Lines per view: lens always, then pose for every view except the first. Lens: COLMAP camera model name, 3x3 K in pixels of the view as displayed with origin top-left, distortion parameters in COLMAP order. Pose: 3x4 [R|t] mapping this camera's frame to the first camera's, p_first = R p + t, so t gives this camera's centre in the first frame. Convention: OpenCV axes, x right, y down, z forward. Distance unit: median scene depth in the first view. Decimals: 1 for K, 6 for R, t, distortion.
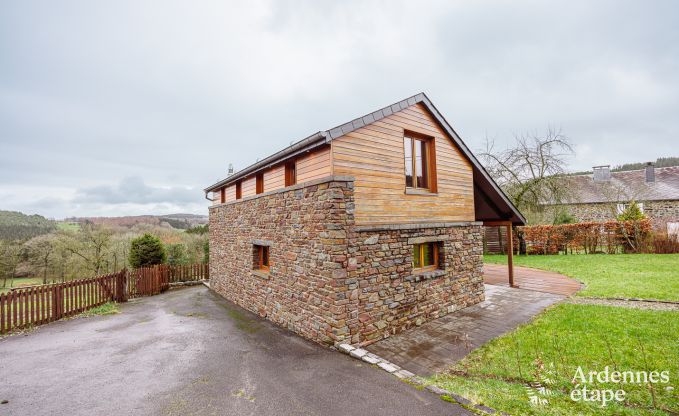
lens RADIAL K [[305.0, 0, 341.5], [0, 305.0, 209.6], [0, 0, 1]] dist [-0.015195, 0.000371]
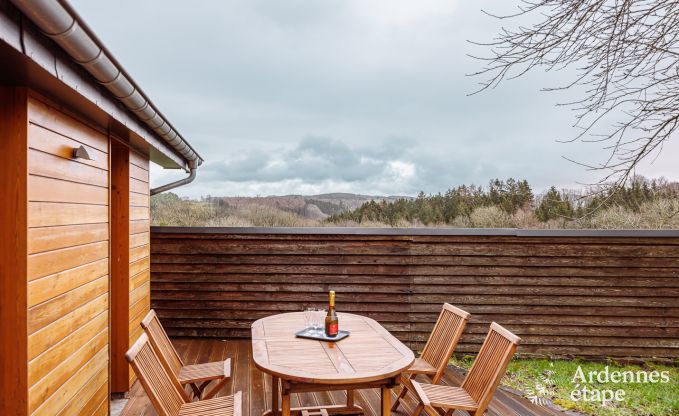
lens RADIAL K [[495.5, 0, 338.9], [0, 495.5, 213.7], [0, 0, 1]] dist [-0.003358, -0.002063]
pose [[0.875743, 0.024873, -0.482137, 0.794959], [-0.000229, 0.998693, 0.051106, 0.172672], [0.482778, -0.044645, 0.874604, 1.827322]]
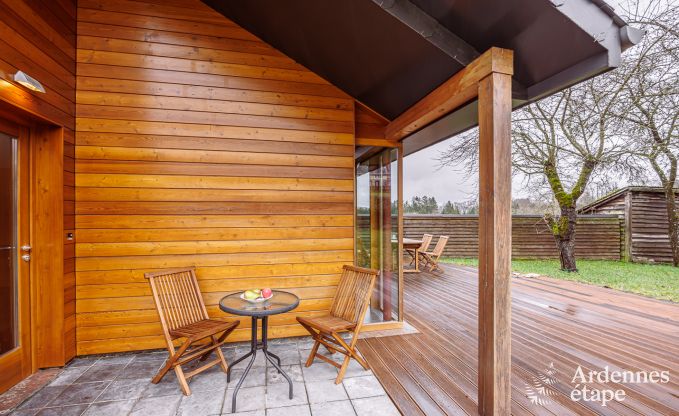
lens RADIAL K [[305.0, 0, 333.7], [0, 305.0, 218.3], [0, 0, 1]] dist [-0.015195, 0.000371]
pose [[0.897349, 0.028735, -0.440385, 0.828285], [-0.005119, 0.998489, 0.054721, 0.182181], [0.441292, -0.046850, 0.896140, 1.213627]]
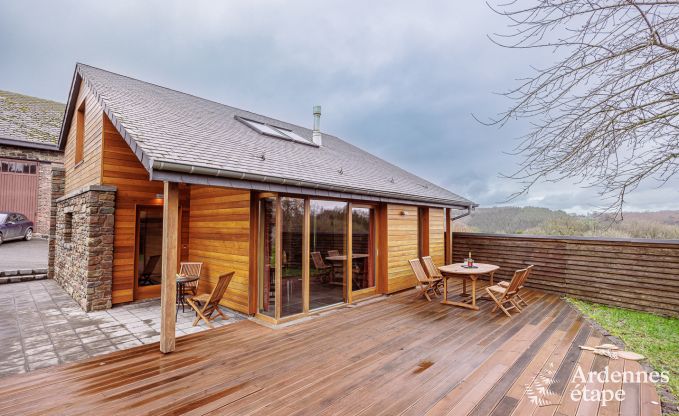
lens RADIAL K [[322.6, 0, 339.2], [0, 322.6, 210.2], [0, 0, 1]] dist [-0.011304, -0.000357]
pose [[0.129836, -0.018498, -0.991363, 1.434024], [0.034739, 0.999297, -0.014097, 0.143918], [0.990927, -0.032609, 0.130388, 1.726865]]
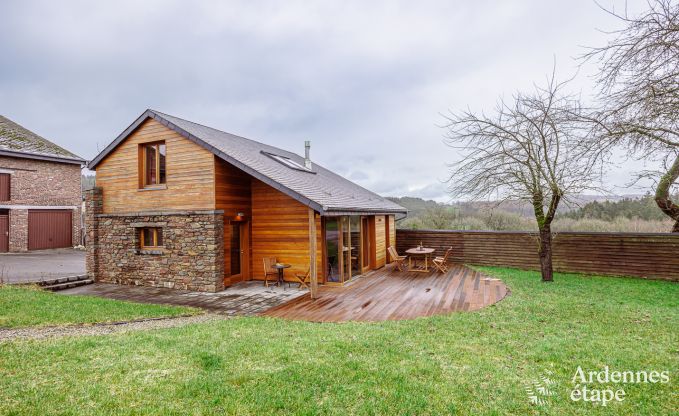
lens RADIAL K [[355.8, 0, 336.2], [0, 355.8, 207.0], [0, 0, 1]] dist [-0.006507, 0.001014]
pose [[0.457310, -0.006314, -0.889285, 1.982223], [0.048081, 0.998688, 0.017634, 0.034335], [0.888007, -0.050822, 0.457013, 1.013621]]
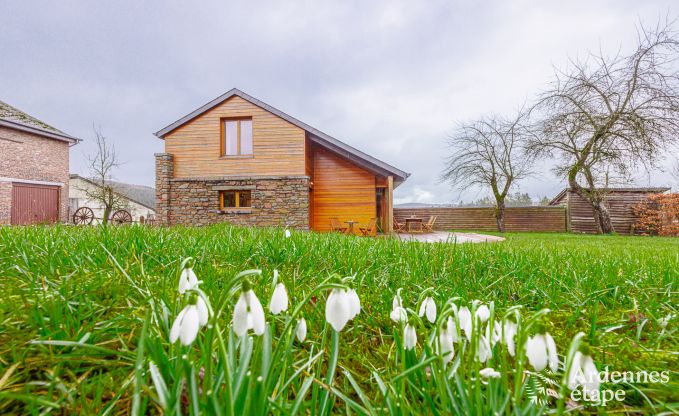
lens RADIAL K [[275.5, 0, 336.9], [0, 275.5, 208.2], [0, 0, 1]] dist [-0.000732, 0.000055]
pose [[0.714774, 0.002601, -0.699350, 1.576466], [0.019951, 0.999510, 0.024109, 0.173046], [0.699071, -0.031185, 0.714372, 0.381196]]
